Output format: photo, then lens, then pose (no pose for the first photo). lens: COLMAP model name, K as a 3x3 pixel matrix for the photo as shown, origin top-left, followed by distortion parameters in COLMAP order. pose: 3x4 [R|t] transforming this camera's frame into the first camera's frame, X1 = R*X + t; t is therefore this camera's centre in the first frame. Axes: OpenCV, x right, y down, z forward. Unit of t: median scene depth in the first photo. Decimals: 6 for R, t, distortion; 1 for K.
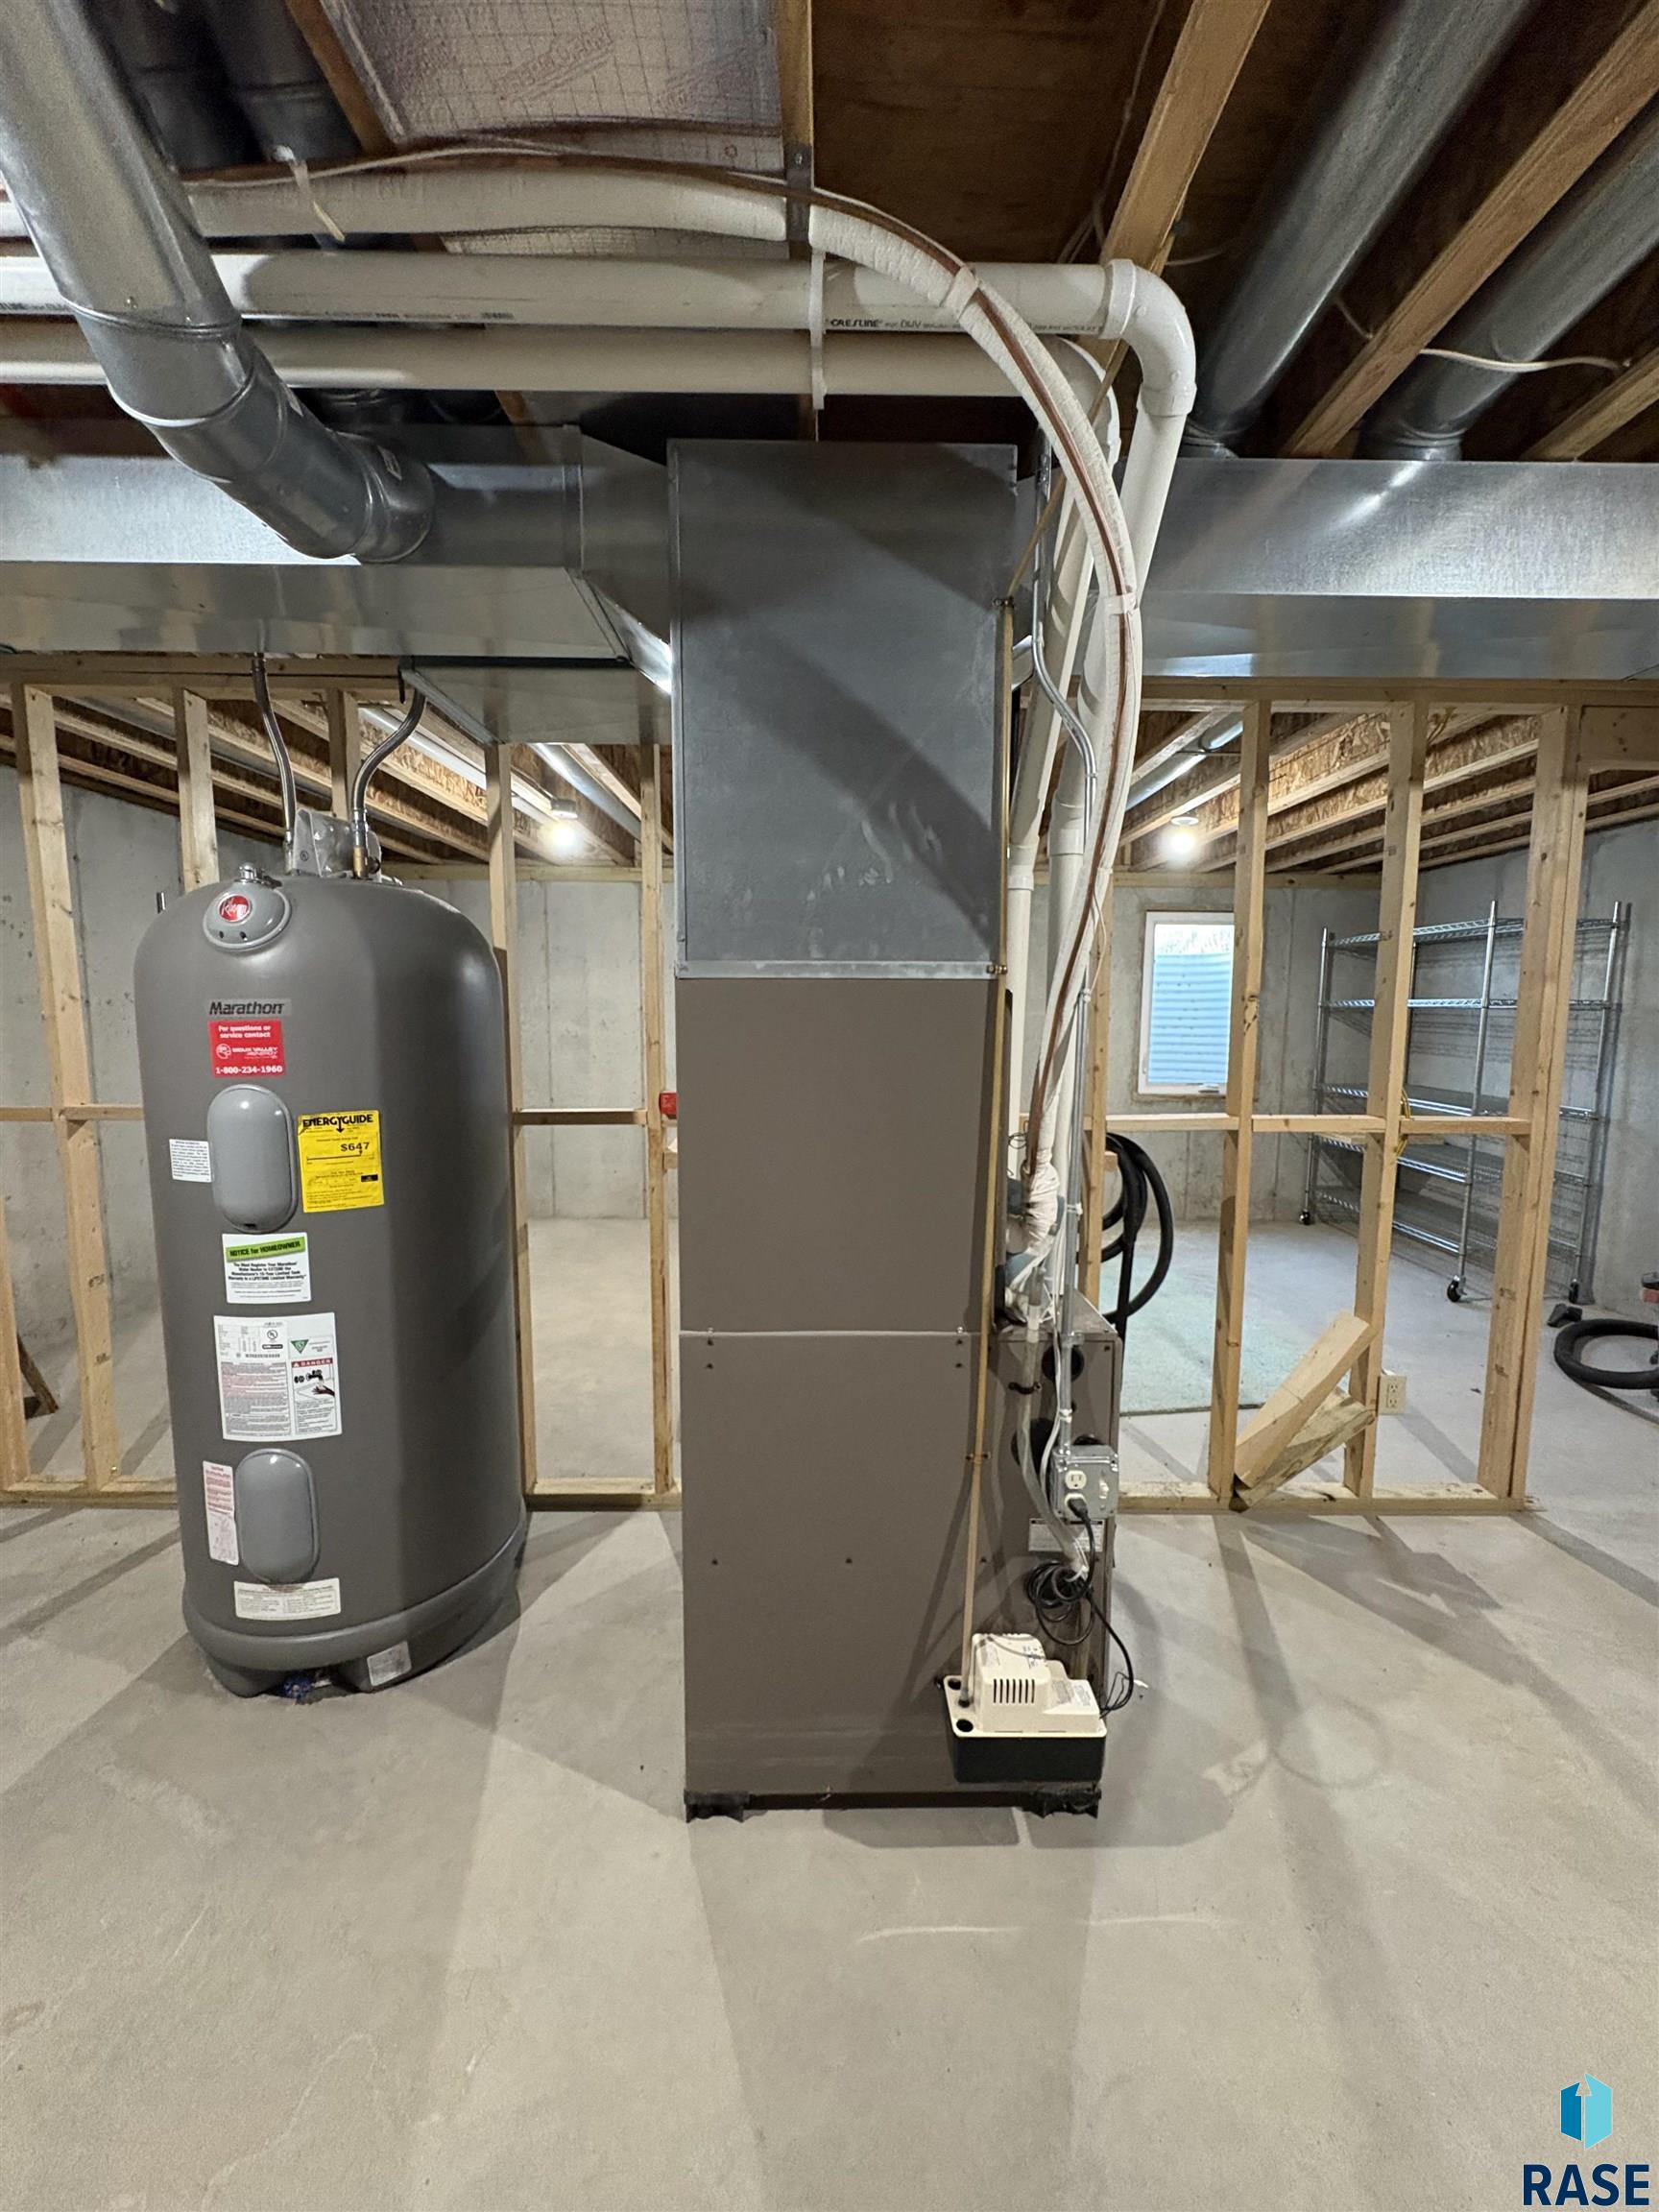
lens RADIAL K [[883.5, 0, 834.5], [0, 883.5, 1105.9], [0, 0, 1]] dist [-0.000904, 0.000331]
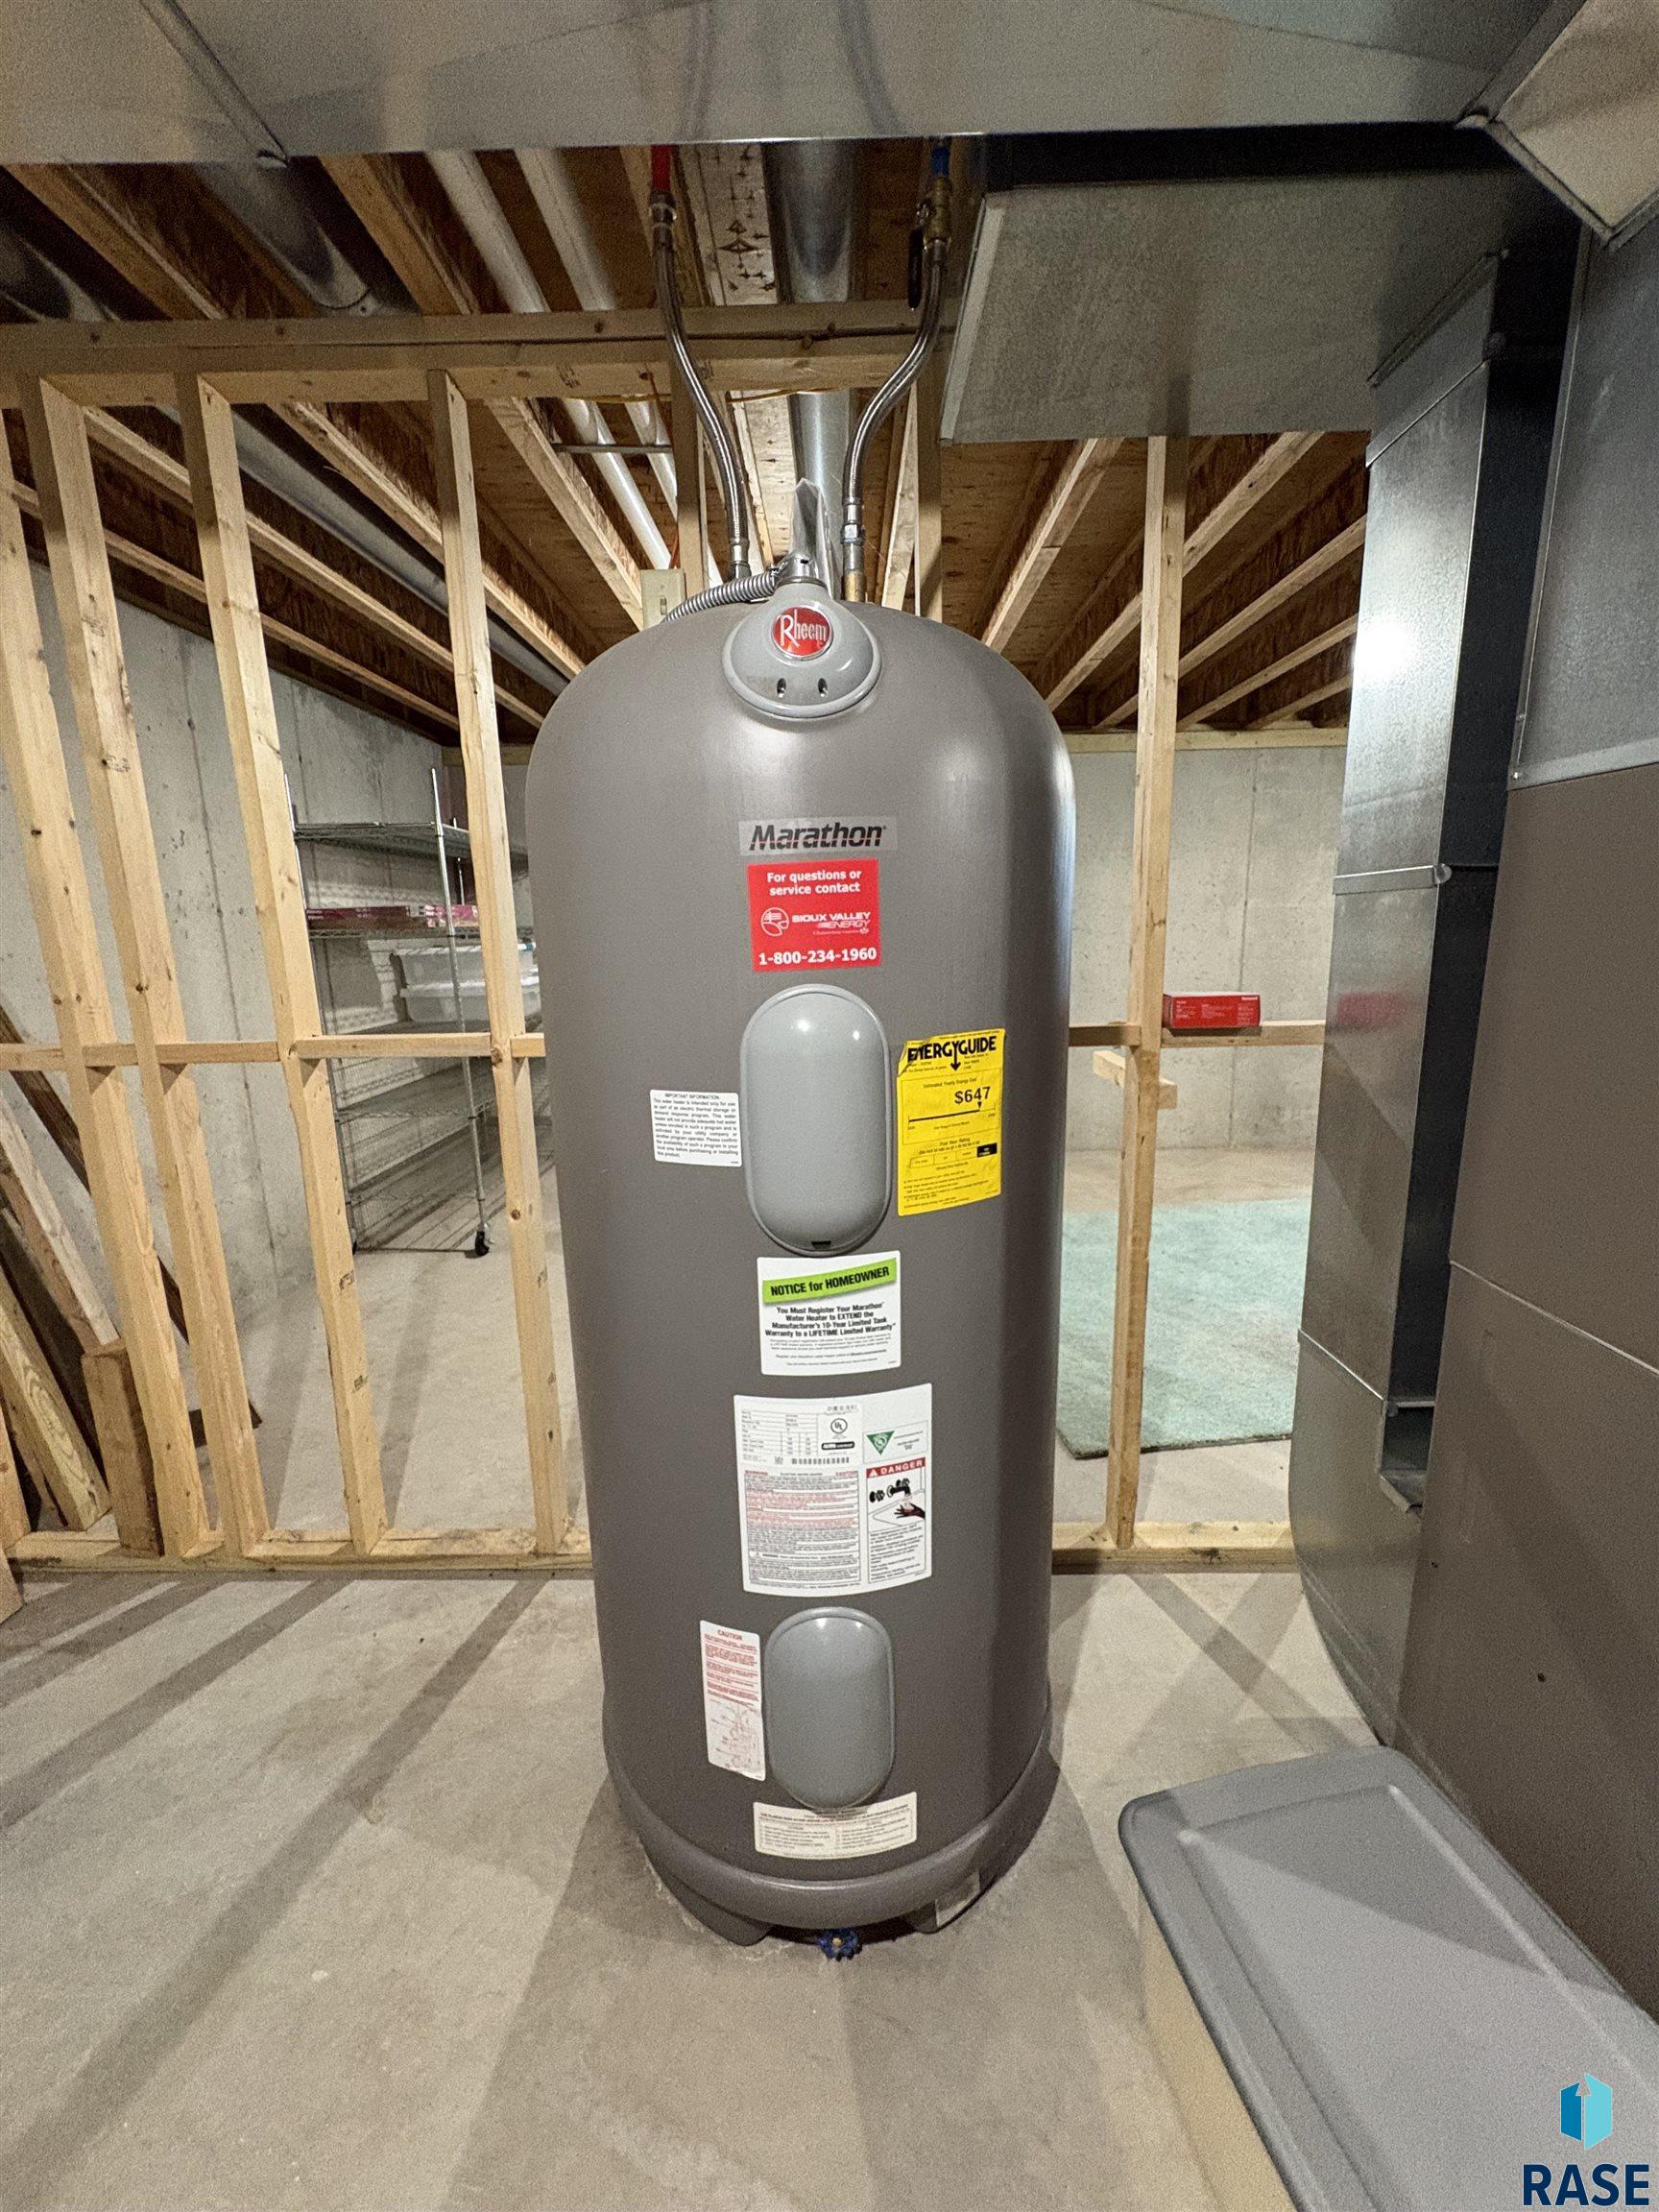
lens RADIAL K [[883.5, 0, 831.8], [0, 883.5, 1105.6], [0, 0, 1]] dist [-0.000904, 0.000331]
pose [[0.999431, -0.023871, -0.023848, -0.618181], [0.025939, 0.995553, 0.090566, 0.000329], [0.021580, -0.091133, 0.995605, 0.445899]]
